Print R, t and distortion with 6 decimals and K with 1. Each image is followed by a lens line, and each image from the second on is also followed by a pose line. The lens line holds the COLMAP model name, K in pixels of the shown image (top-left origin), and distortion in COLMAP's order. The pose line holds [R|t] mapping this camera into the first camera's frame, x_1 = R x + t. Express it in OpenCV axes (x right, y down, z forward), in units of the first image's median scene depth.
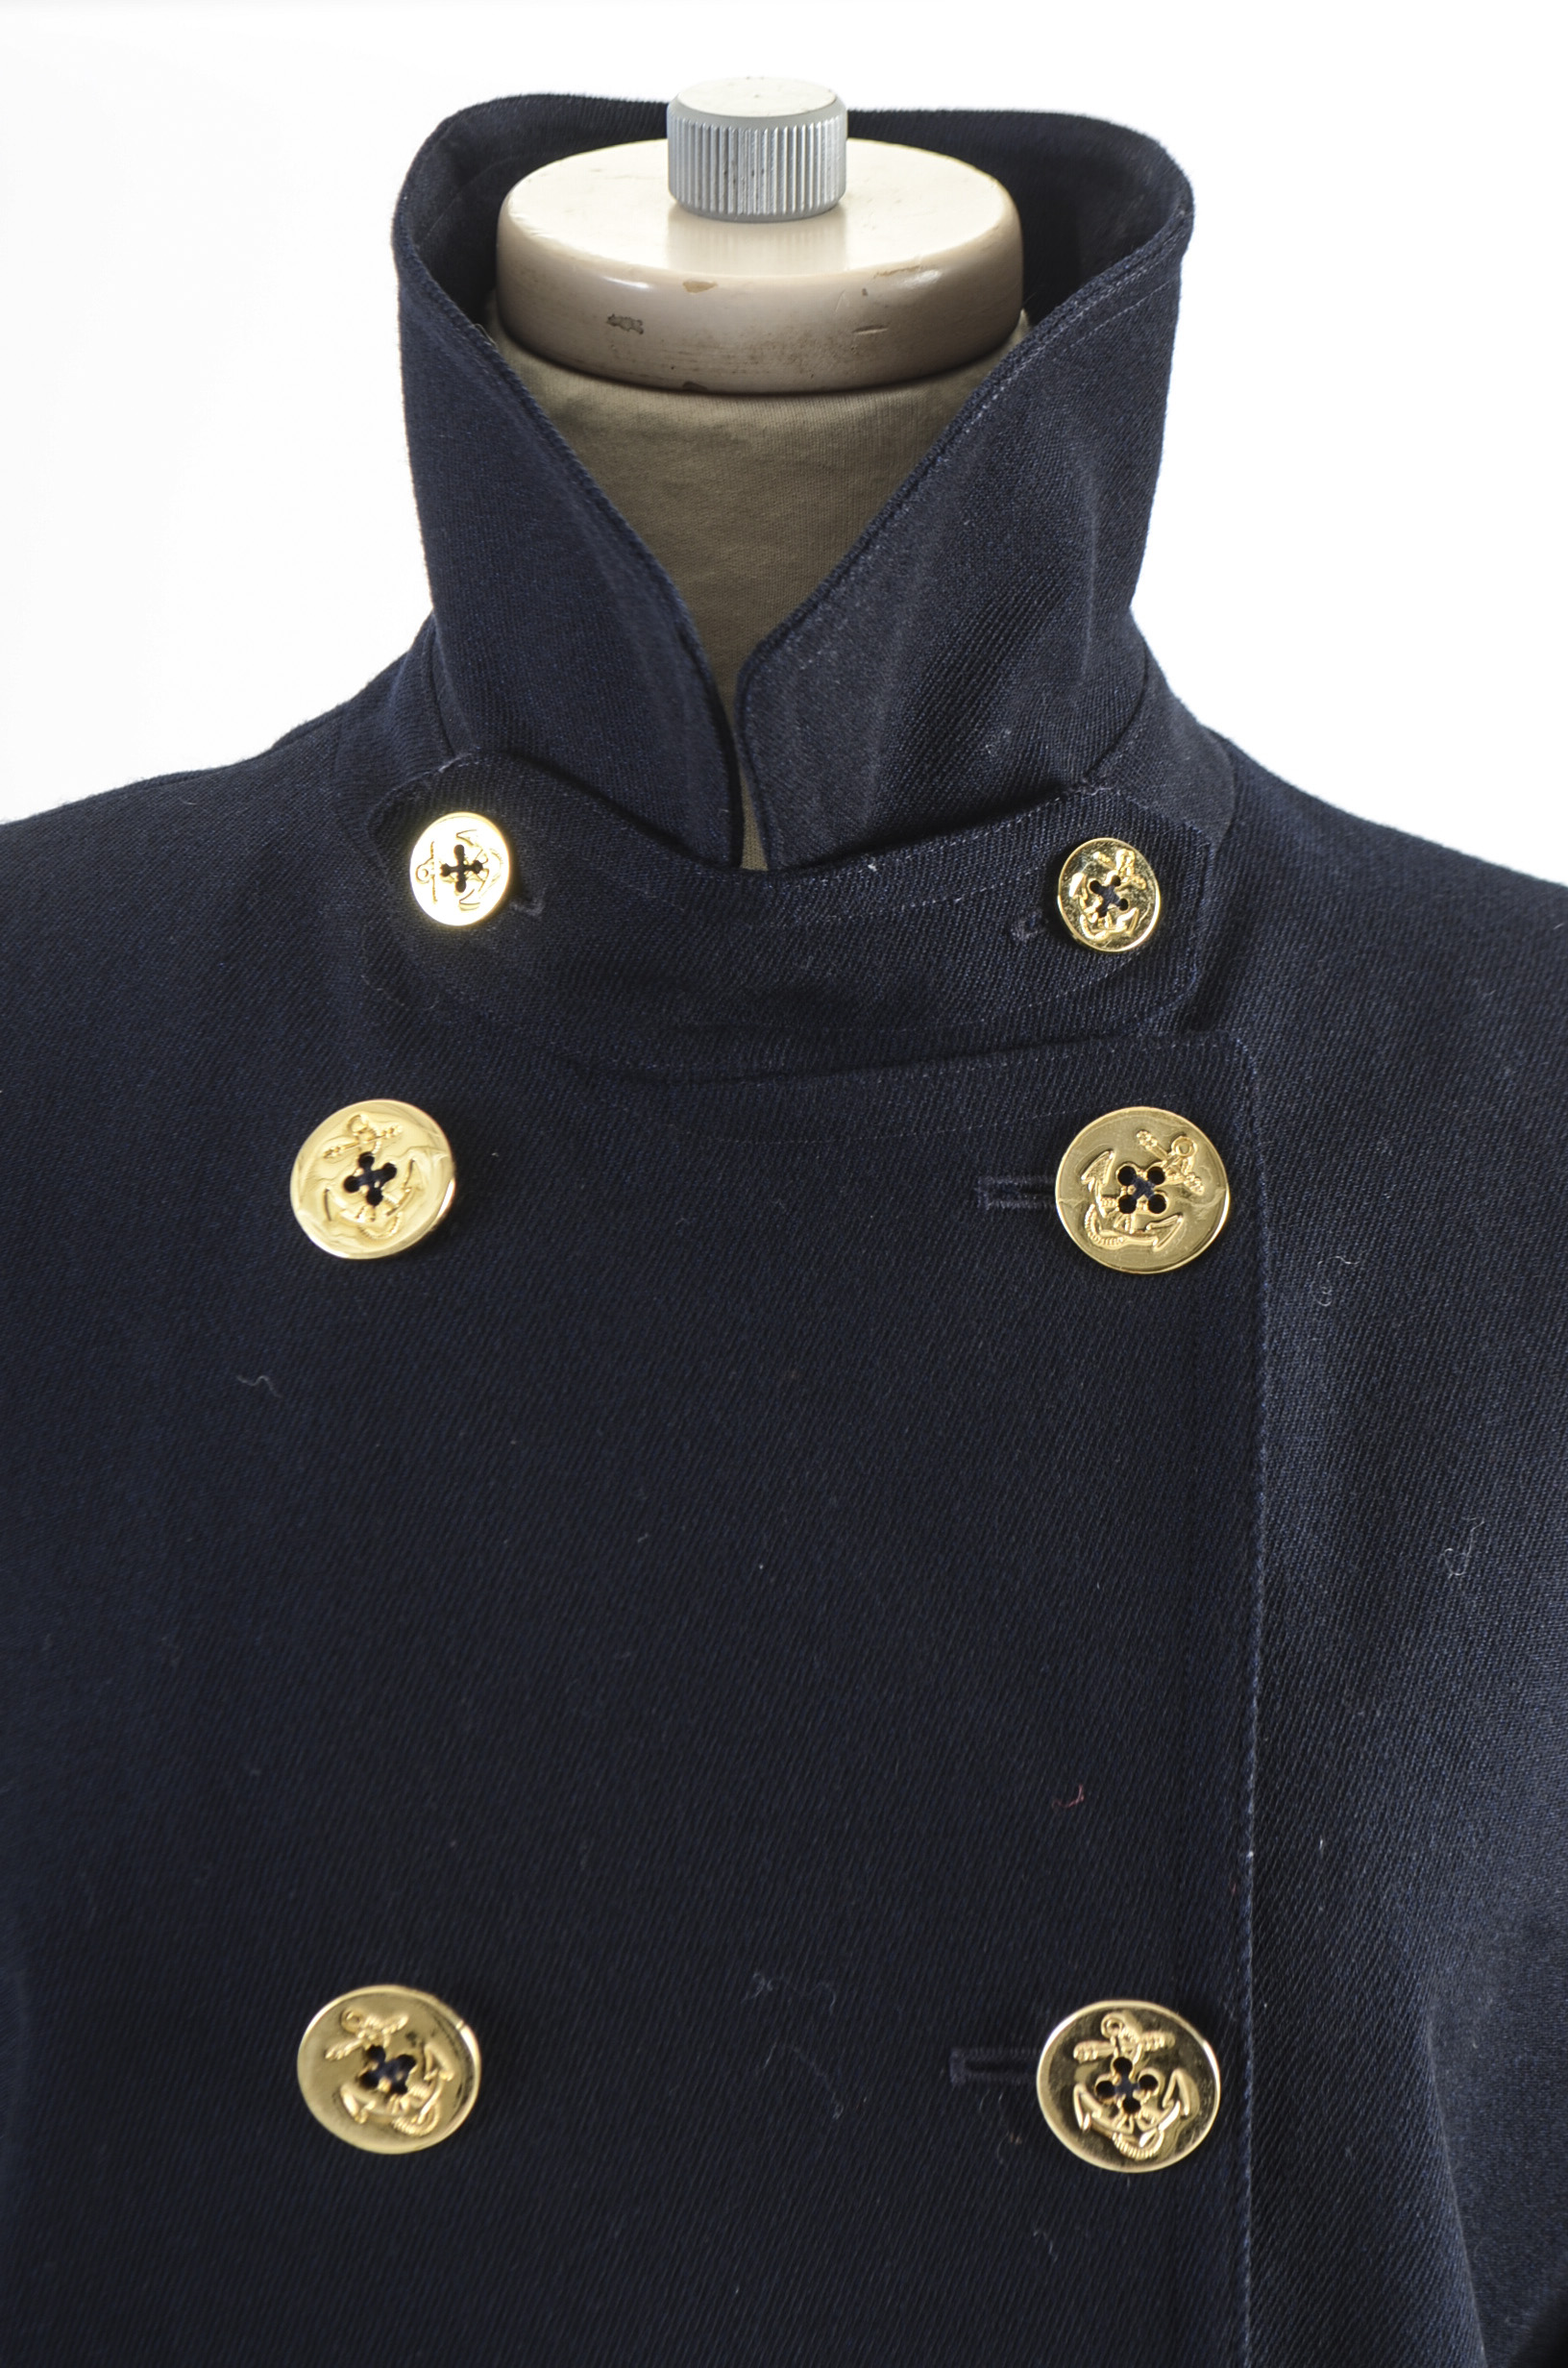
lens RADIAL K [[4955.8, 0, 784.0], [0, 4955.8, 1184.0], [0, 0, 1]] dist [-0.005529, -0.294534]
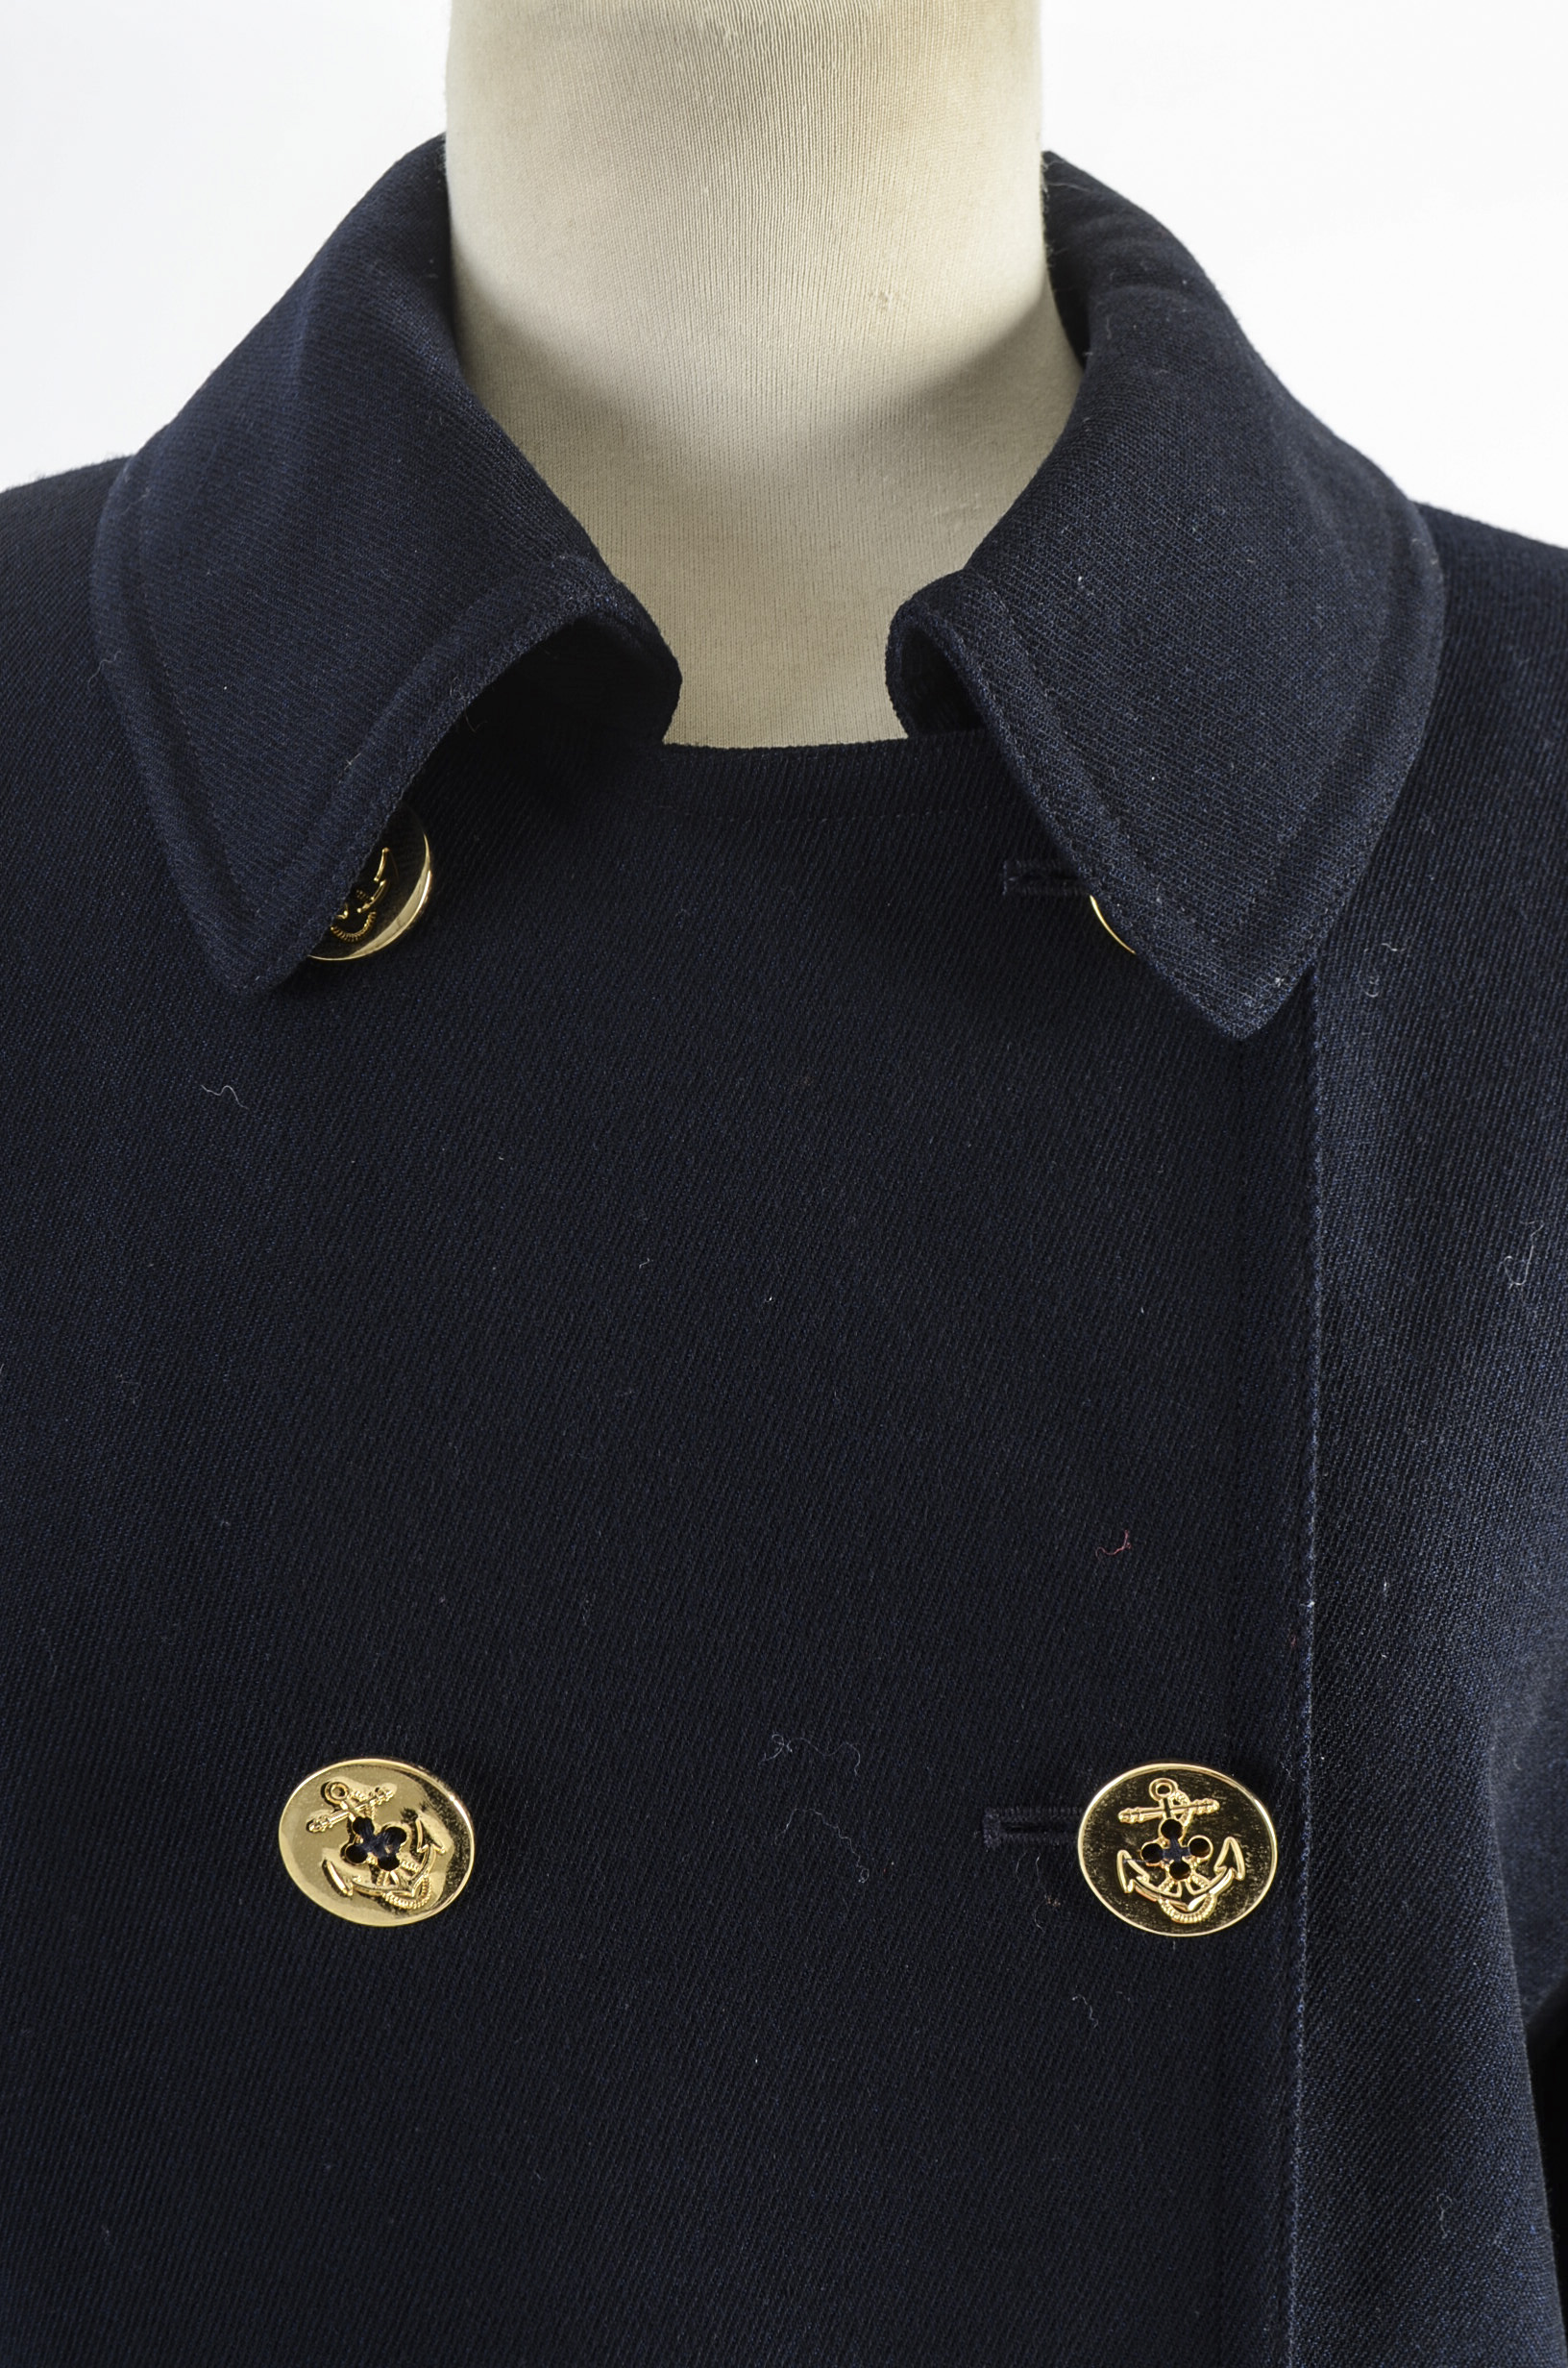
lens RADIAL K [[2739.5, 0, 784.0], [0, 2739.5, 1184.0], [0, 0, 1]] dist [-0.015379, -0.016830]
pose [[0.999565, -0.010467, 0.027561, -0.016780], [0.006843, 0.991694, 0.128437, -0.007779], [-0.028676, -0.128193, 0.991335, 0.507518]]
